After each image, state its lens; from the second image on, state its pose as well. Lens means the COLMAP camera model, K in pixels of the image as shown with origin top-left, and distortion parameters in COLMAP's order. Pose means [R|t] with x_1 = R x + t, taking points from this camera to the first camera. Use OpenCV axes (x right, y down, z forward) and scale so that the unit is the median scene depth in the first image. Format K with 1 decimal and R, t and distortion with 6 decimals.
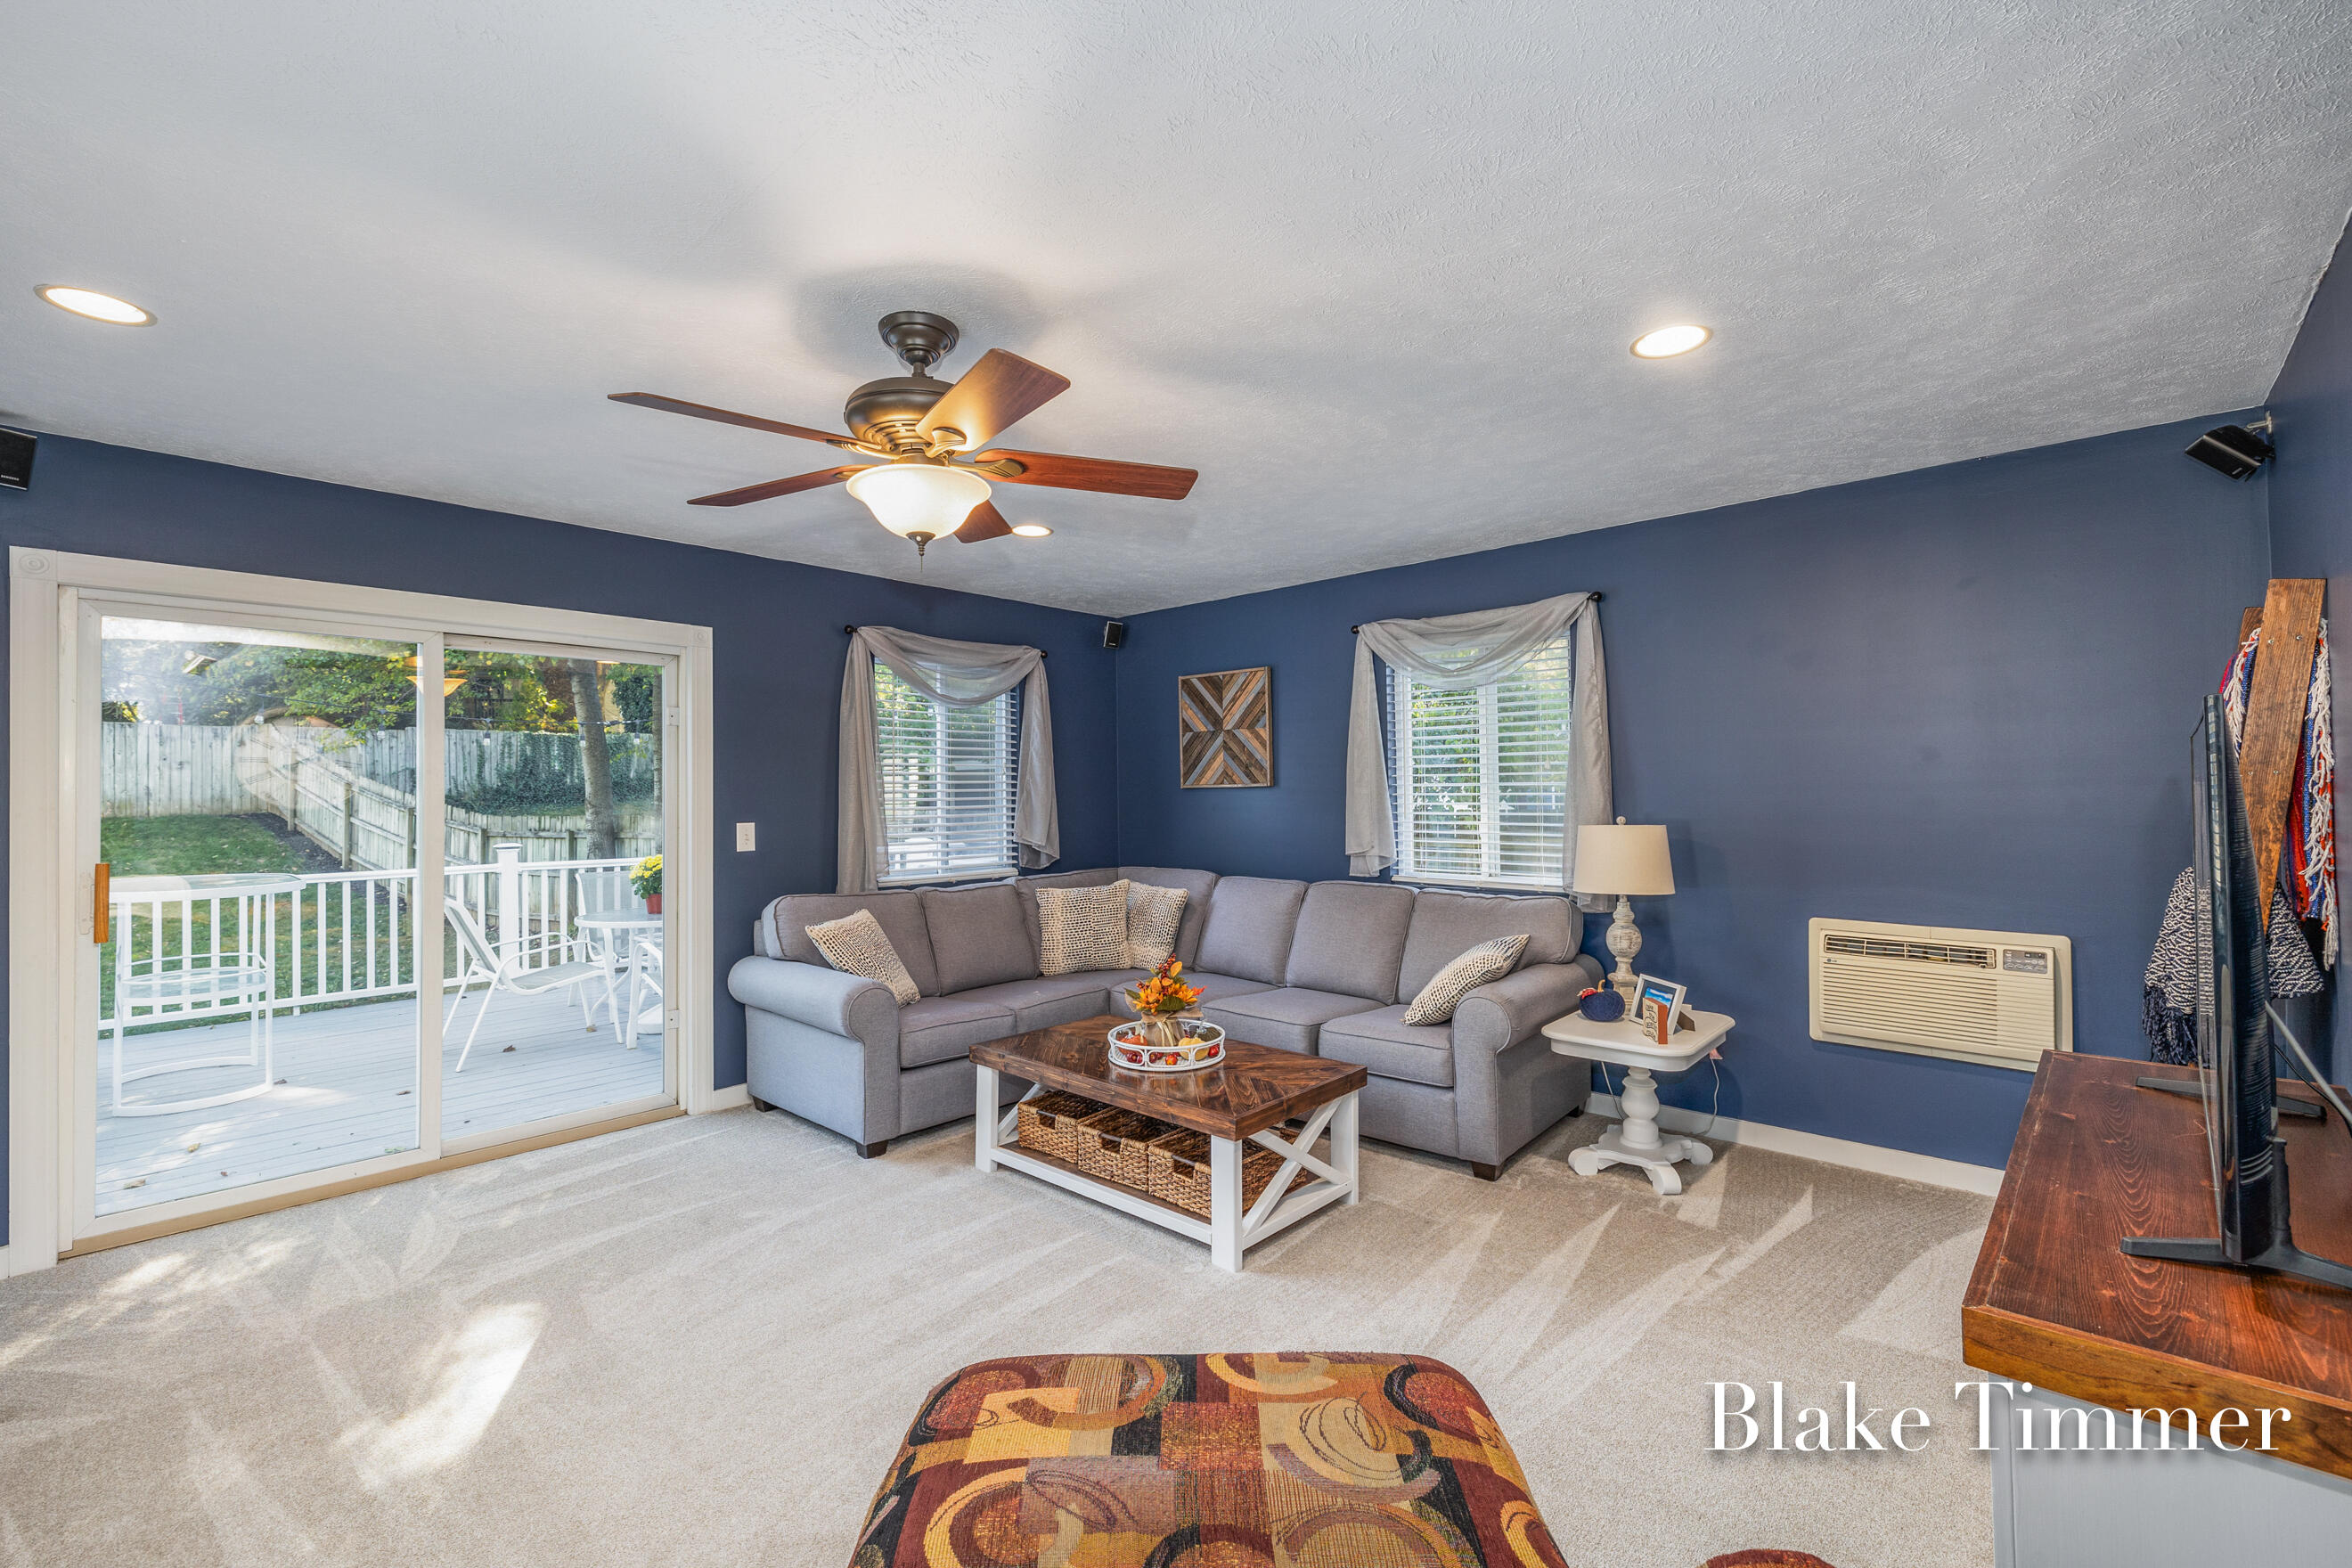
lens RADIAL K [[991.1, 0, 1176.0], [0, 991.1, 784.0], [0, 0, 1]] dist [-0.000828, -0.000101]
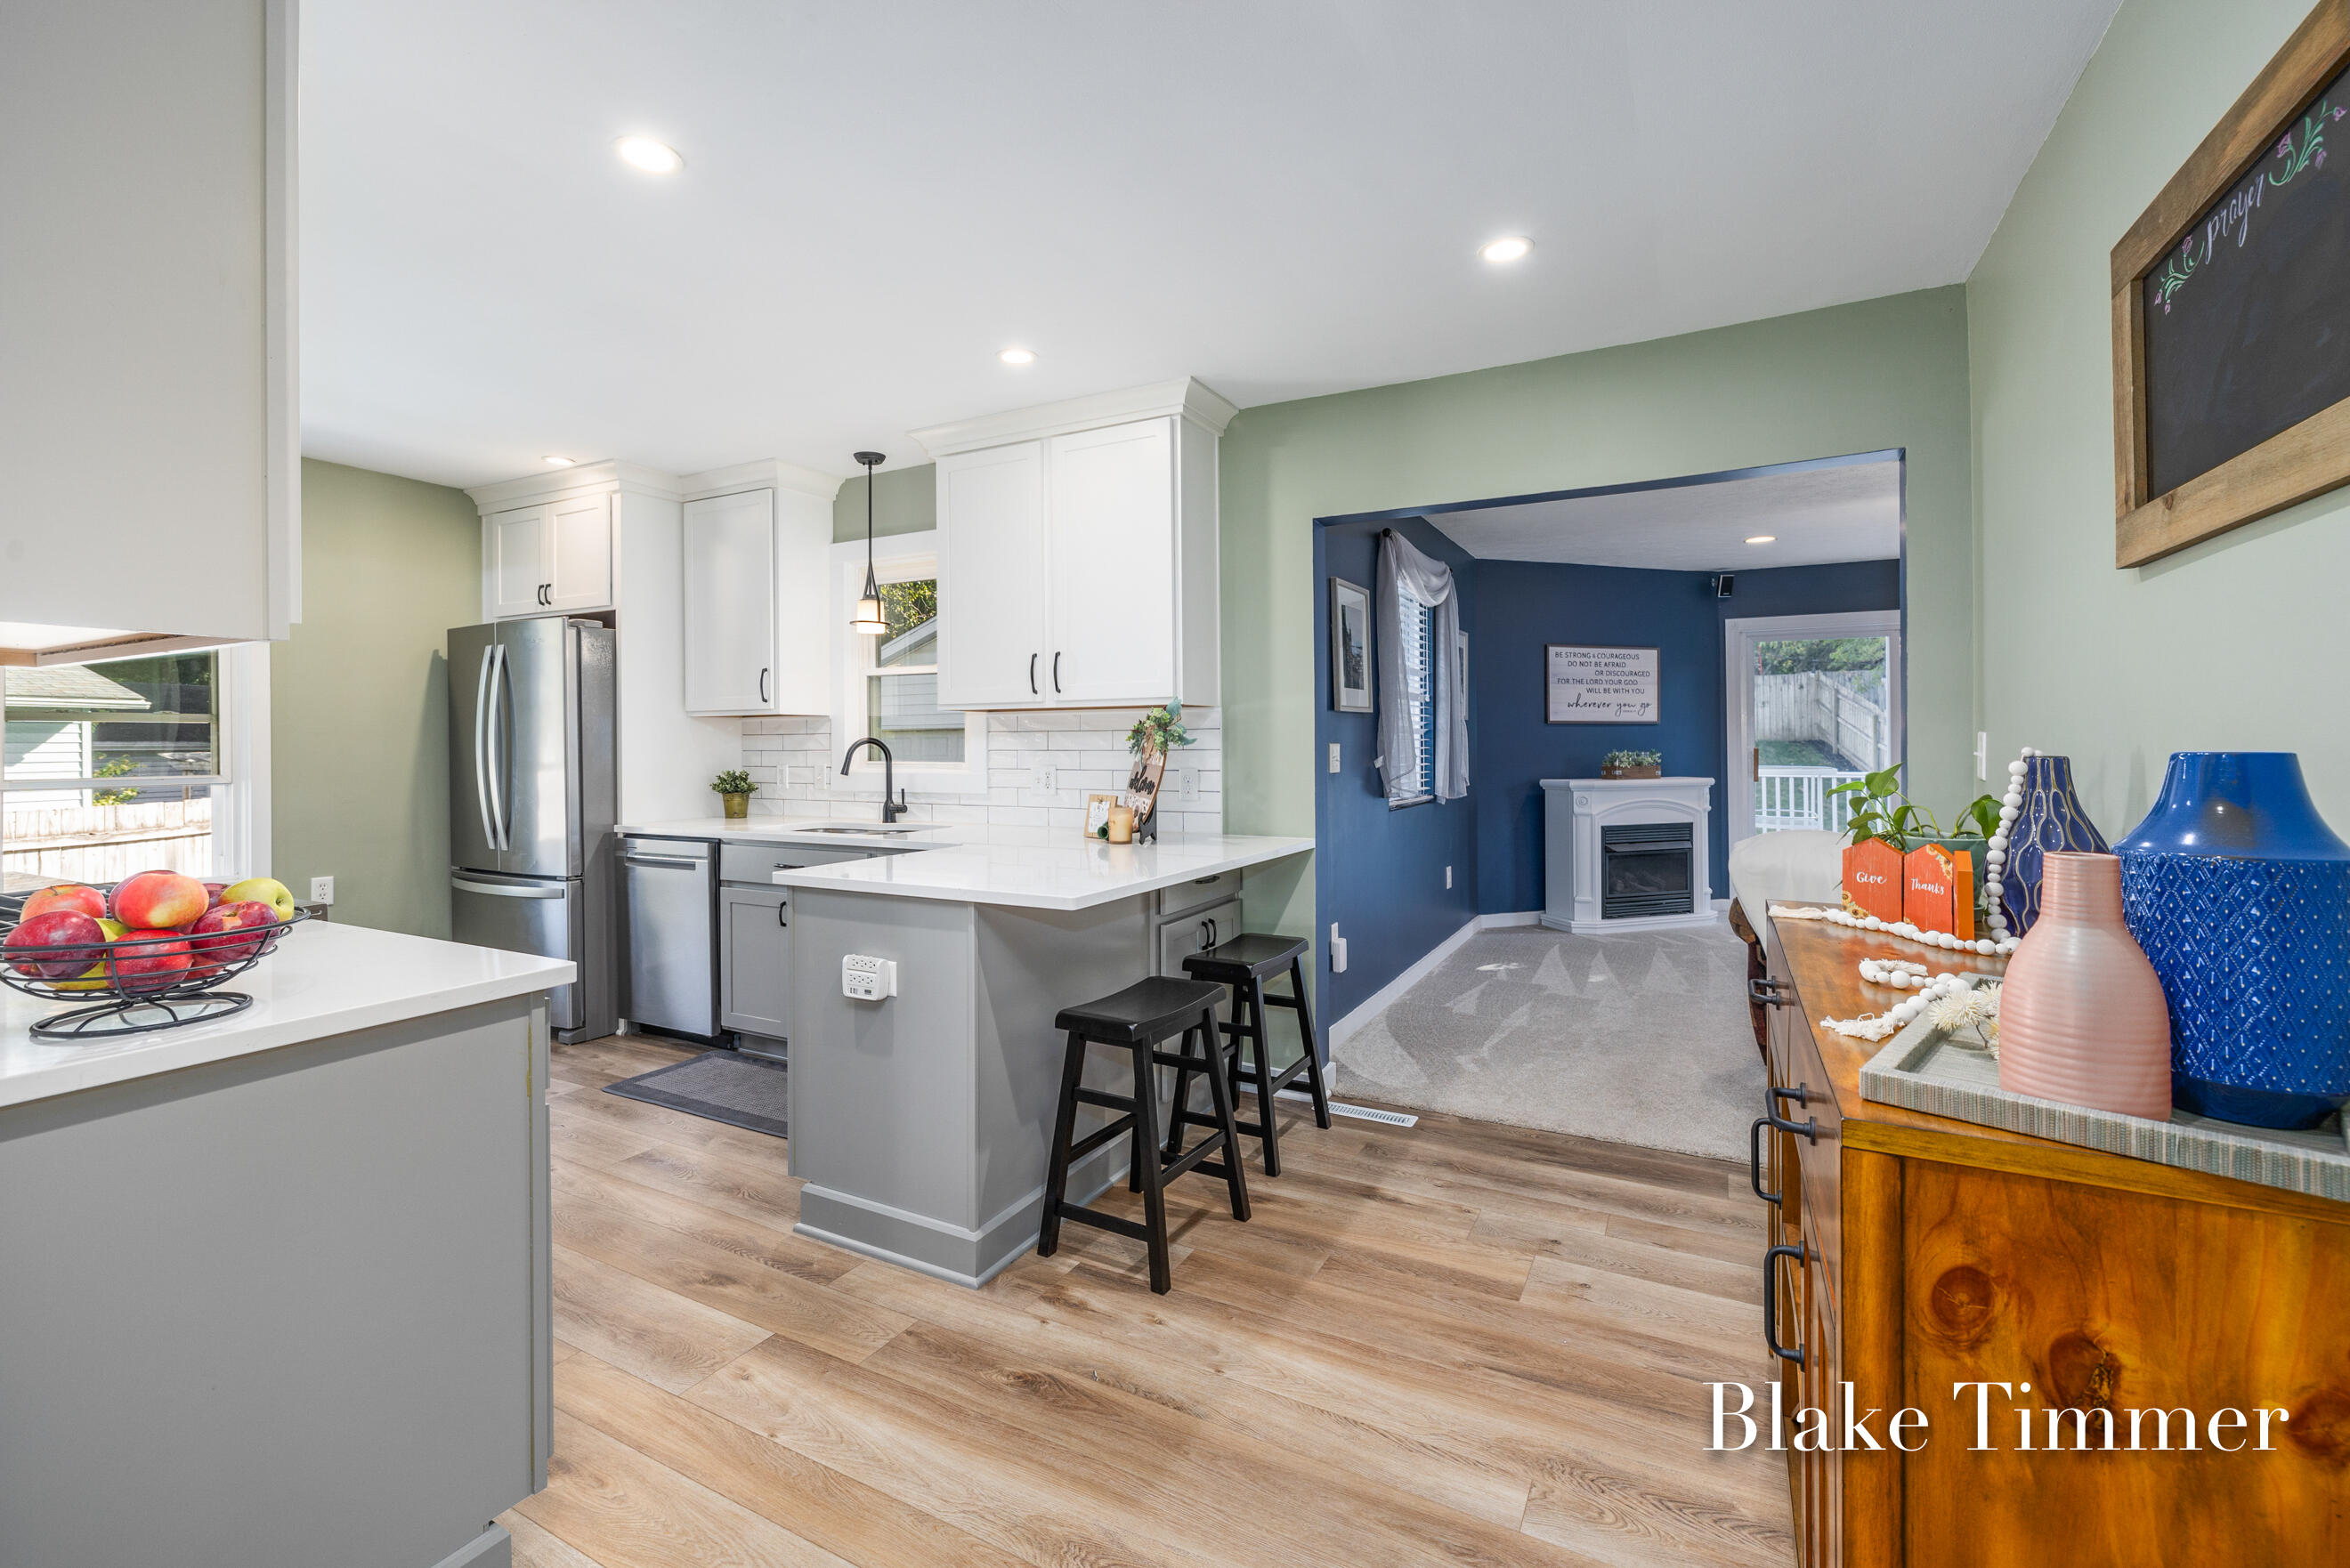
lens RADIAL K [[998.1, 0, 1176.8], [0, 998.1, 743.5], [0, 0, 1]] dist [0.001731, 0.000191]
pose [[0.253593, 0.010401, -0.967255, 0.541635], [0.013569, 0.999806, 0.014309, 0.013734], [0.967216, -0.016753, 0.253403, -0.584311]]
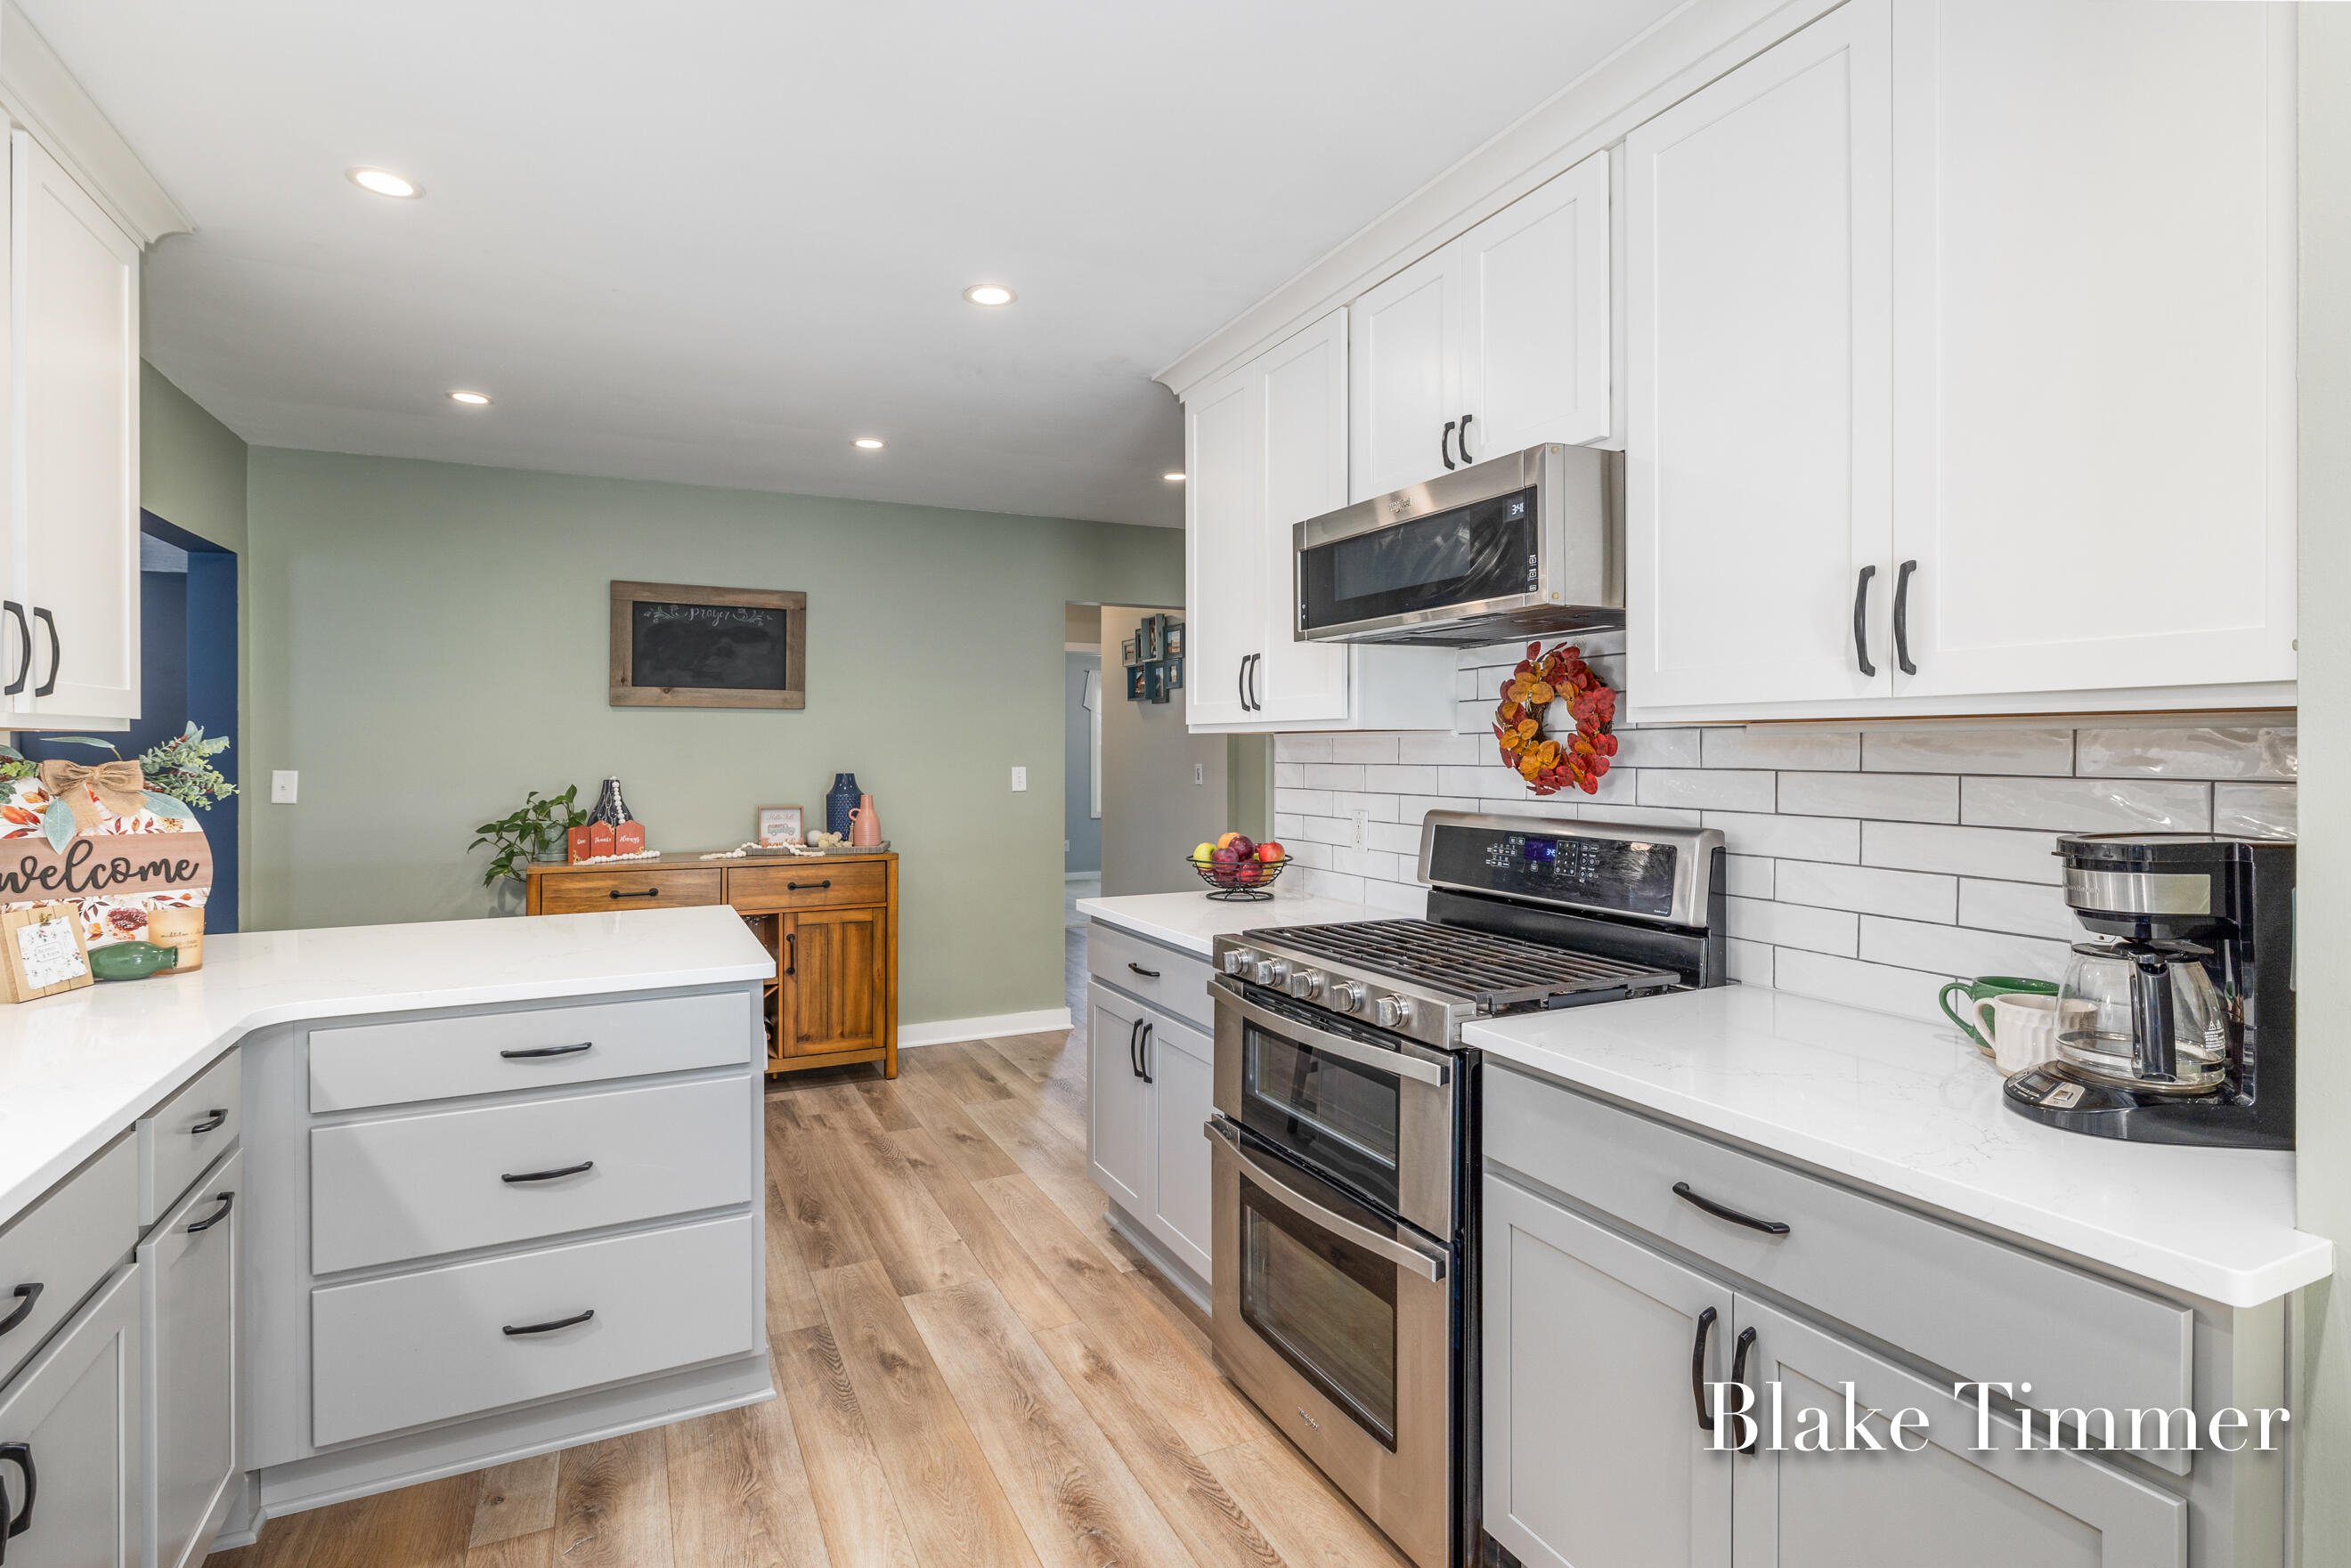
lens RADIAL K [[1140.9, 0, 1172.5], [0, 1140.9, 758.5], [0, 0, 1]] dist [-0.002355, 0.000766]
pose [[0.359032, 0.000944, 0.933325, -0.429254], [-0.010724, 0.999938, 0.003114, 0.001299], [-0.933264, -0.011127, 0.359020, -0.986557]]
